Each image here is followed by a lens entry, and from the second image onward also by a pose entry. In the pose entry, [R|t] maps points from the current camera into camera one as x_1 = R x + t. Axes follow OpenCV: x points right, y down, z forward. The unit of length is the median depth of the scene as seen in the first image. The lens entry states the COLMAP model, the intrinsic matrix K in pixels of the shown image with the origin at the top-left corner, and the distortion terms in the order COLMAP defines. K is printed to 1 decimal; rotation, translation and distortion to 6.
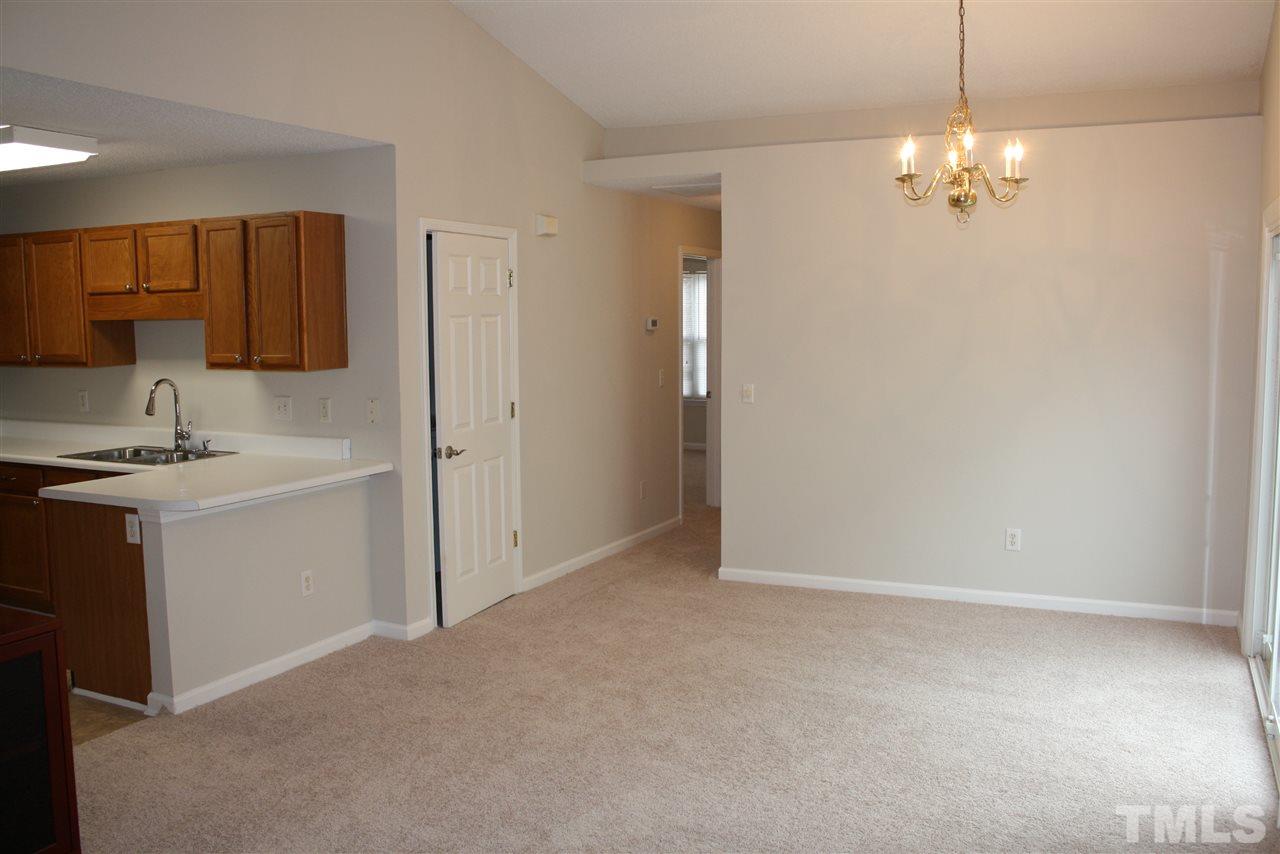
lens RADIAL K [[1088.3, 0, 635.3], [0, 1088.3, 424.6], [0, 0, 1]] dist [-0.162767, 0.144439]
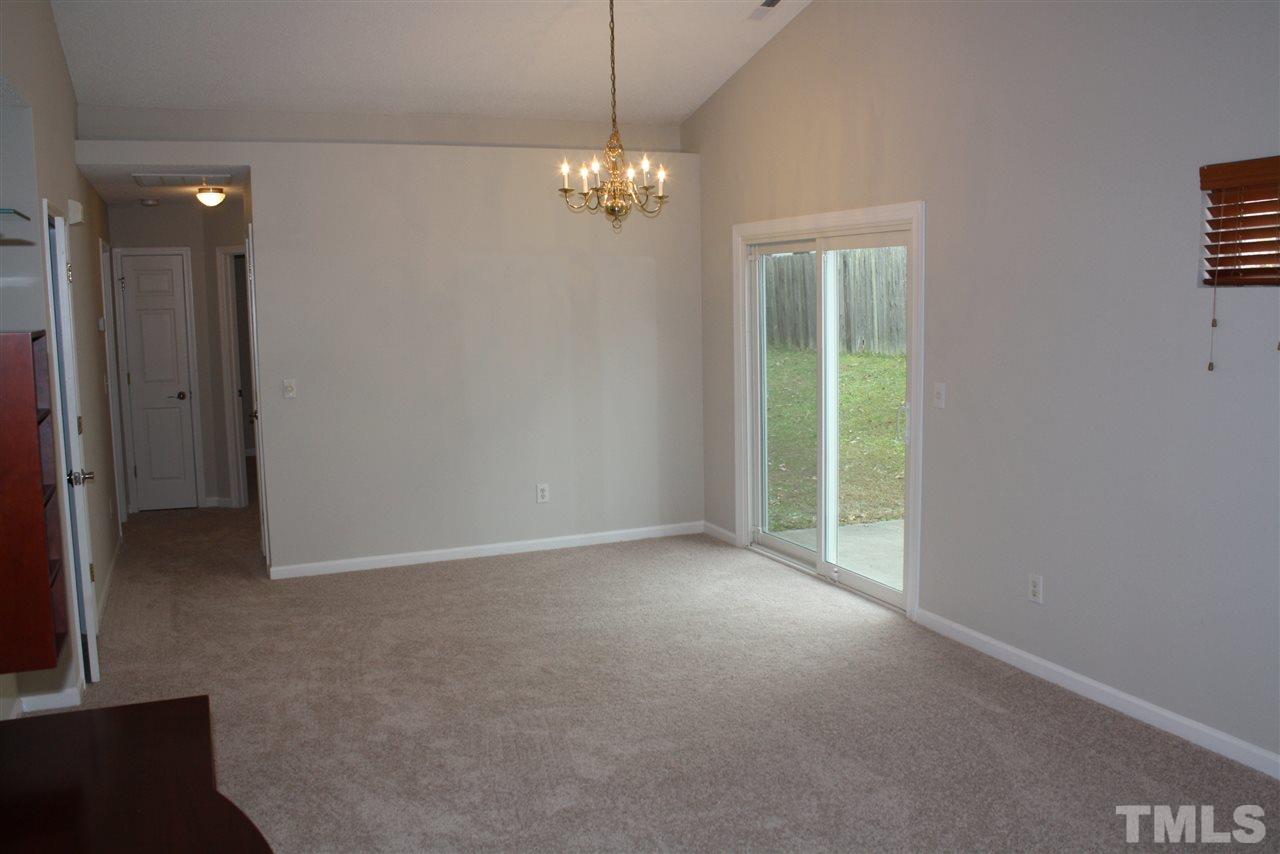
lens RADIAL K [[1104.8, 0, 640.0], [0, 1104.8, 427.0], [0, 0, 1]] dist [-0.169620, 0.162115]
pose [[0.657649, -0.093293, 0.747525, -0.559320], [0.087630, 0.995039, 0.047090, -0.015624], [-0.748210, 0.034537, 0.662562, 0.126288]]
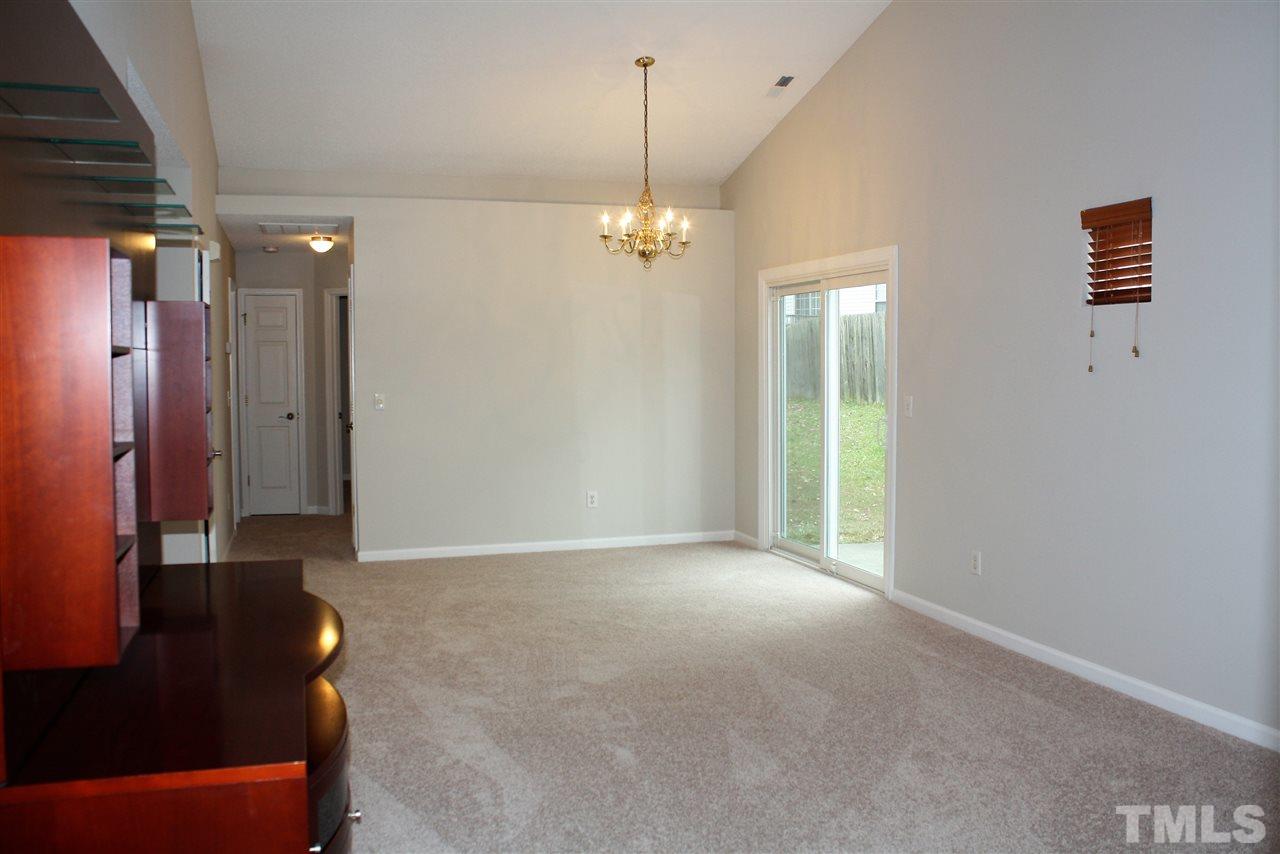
lens RADIAL K [[1104.8, 0, 640.0], [0, 1104.8, 427.0], [0, 0, 1]] dist [-0.169620, 0.162115]
pose [[0.723131, -0.035173, 0.689815, -0.670111], [0.067327, 0.997536, -0.019715, 0.054618], [-0.687422, 0.060699, 0.723717, -0.085190]]
